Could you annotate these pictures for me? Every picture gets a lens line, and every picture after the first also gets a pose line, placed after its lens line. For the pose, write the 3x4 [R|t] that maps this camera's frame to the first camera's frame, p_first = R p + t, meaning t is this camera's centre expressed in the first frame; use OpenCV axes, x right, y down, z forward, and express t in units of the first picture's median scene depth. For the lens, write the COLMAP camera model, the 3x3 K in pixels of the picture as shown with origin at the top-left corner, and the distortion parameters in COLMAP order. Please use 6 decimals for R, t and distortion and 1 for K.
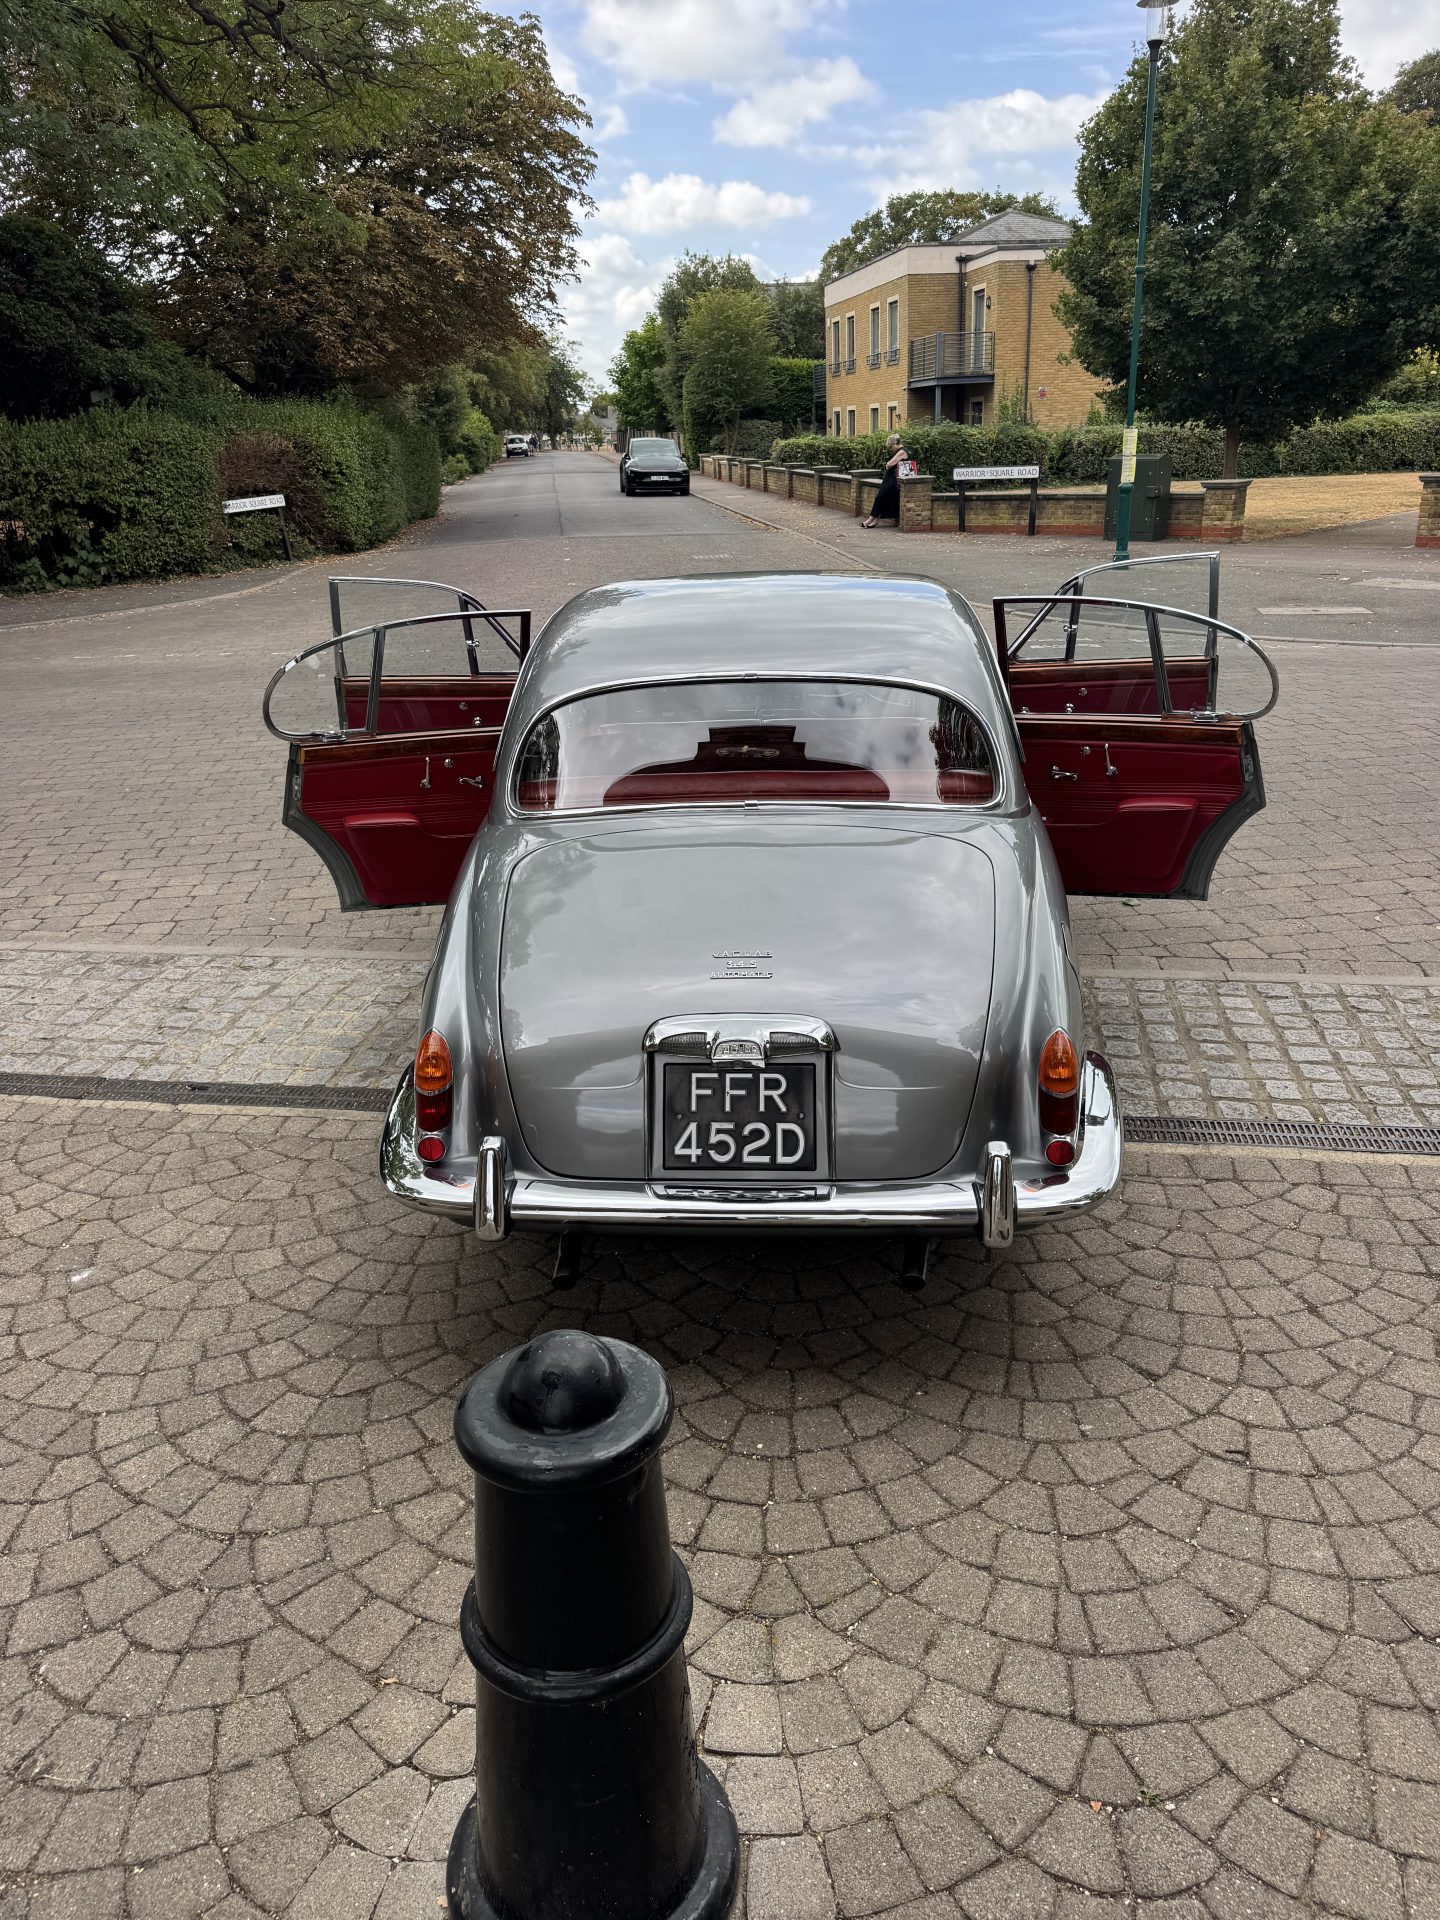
lens RADIAL K [[1352.6, 0, 727.6], [0, 1352.6, 960.0], [0, 0, 1]] dist [0.017744, -0.015251]
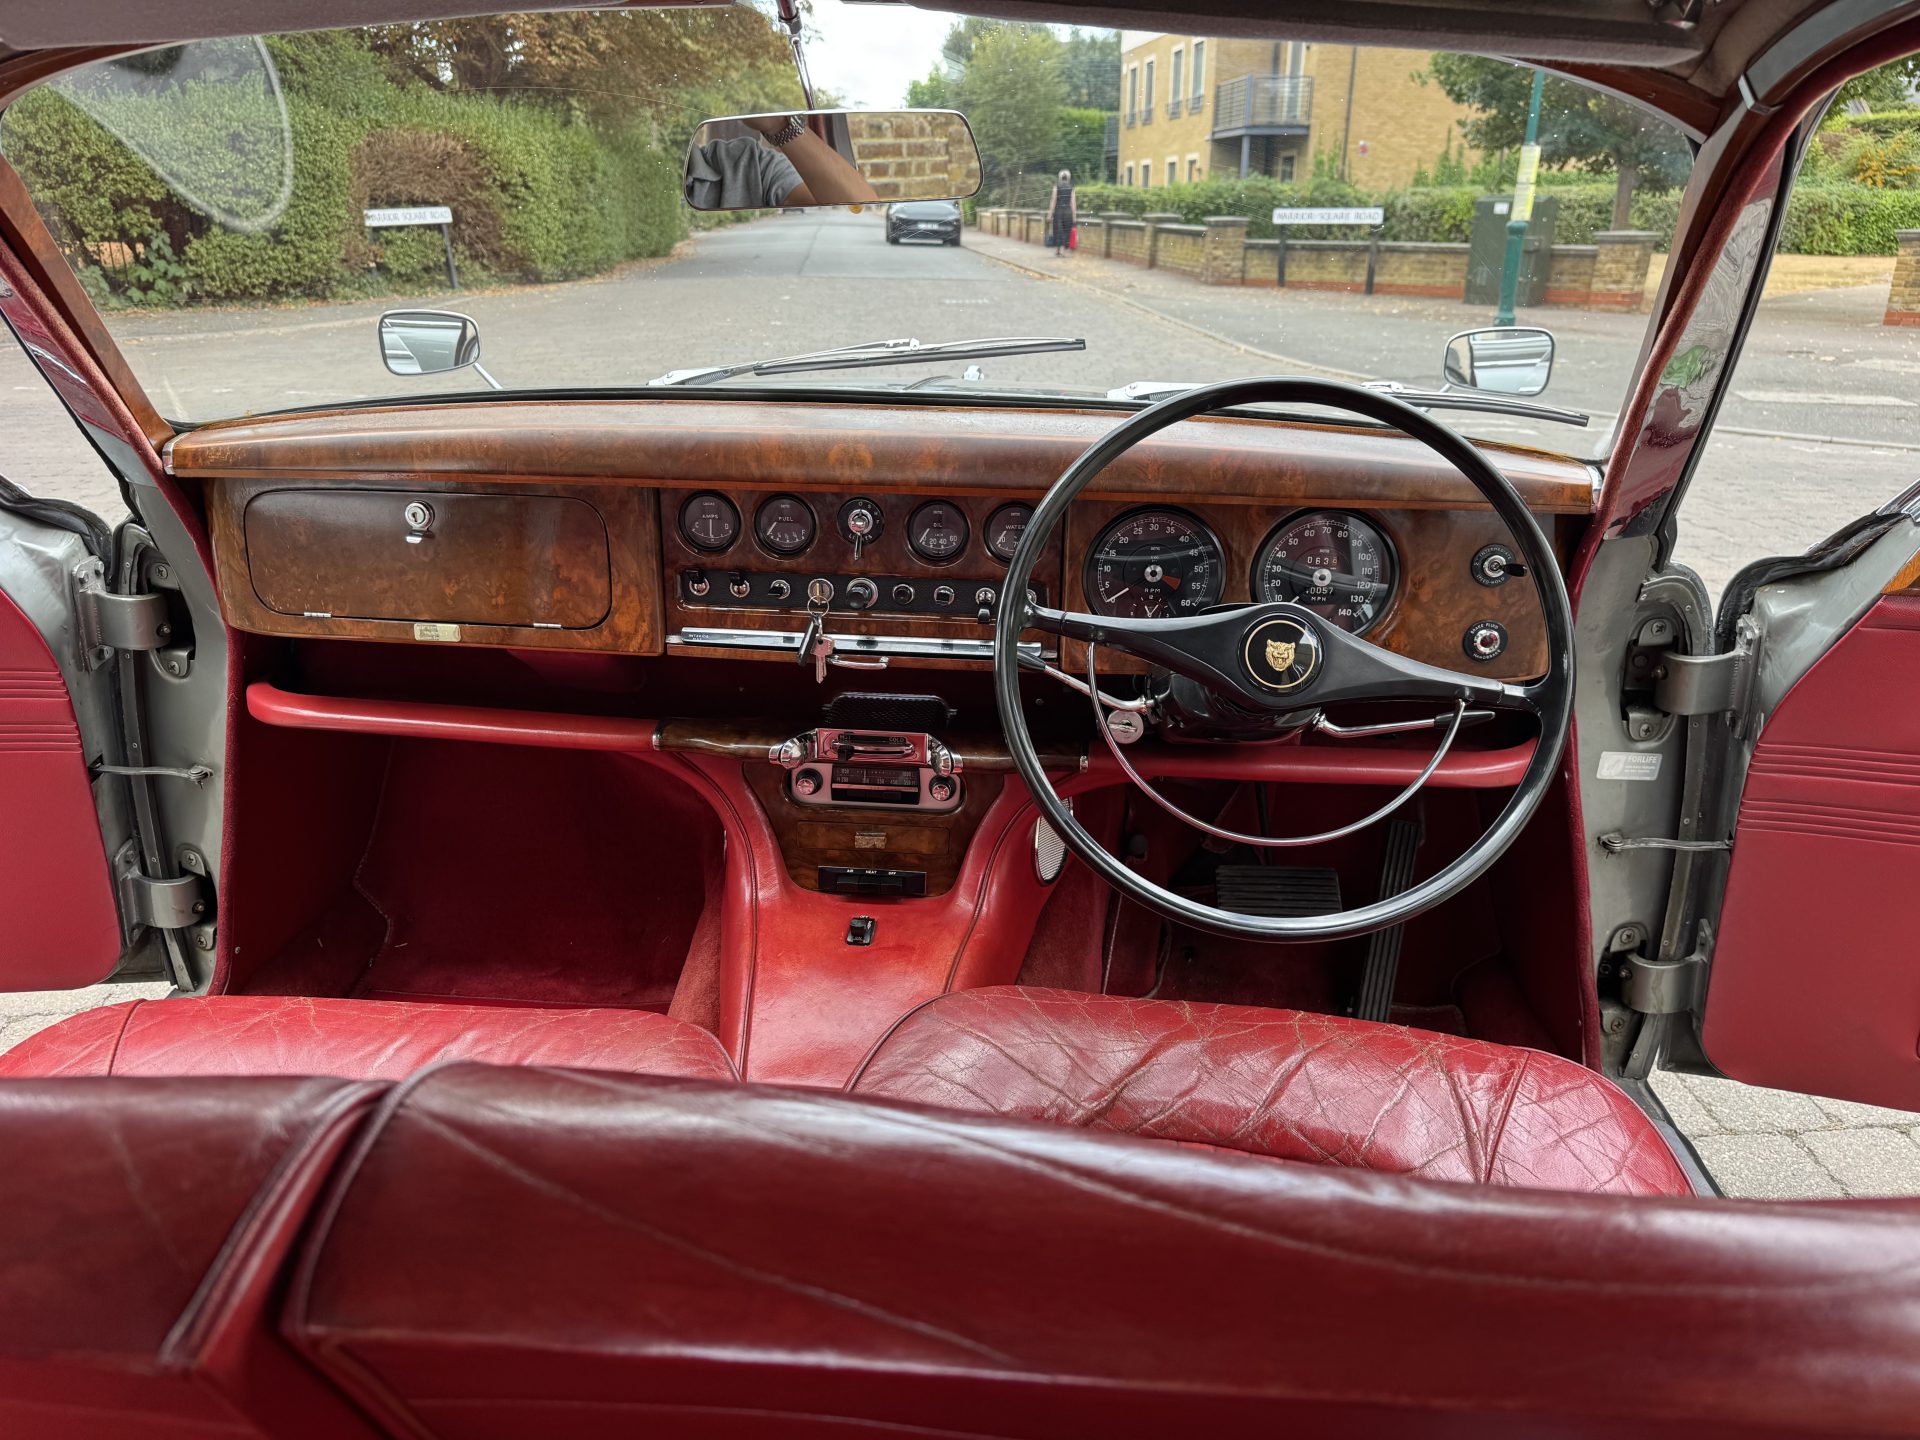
lens RADIAL K [[1252.6, 0, 953.4], [0, 1252.6, 719.9], [0, 0, 1]] dist [-0.024796, -0.001183]
pose [[0.998085, 0.051378, -0.034444, 0.016199], [-0.051080, 0.998650, 0.009467, -0.054082], [0.034883, -0.007690, 0.999362, 0.243753]]
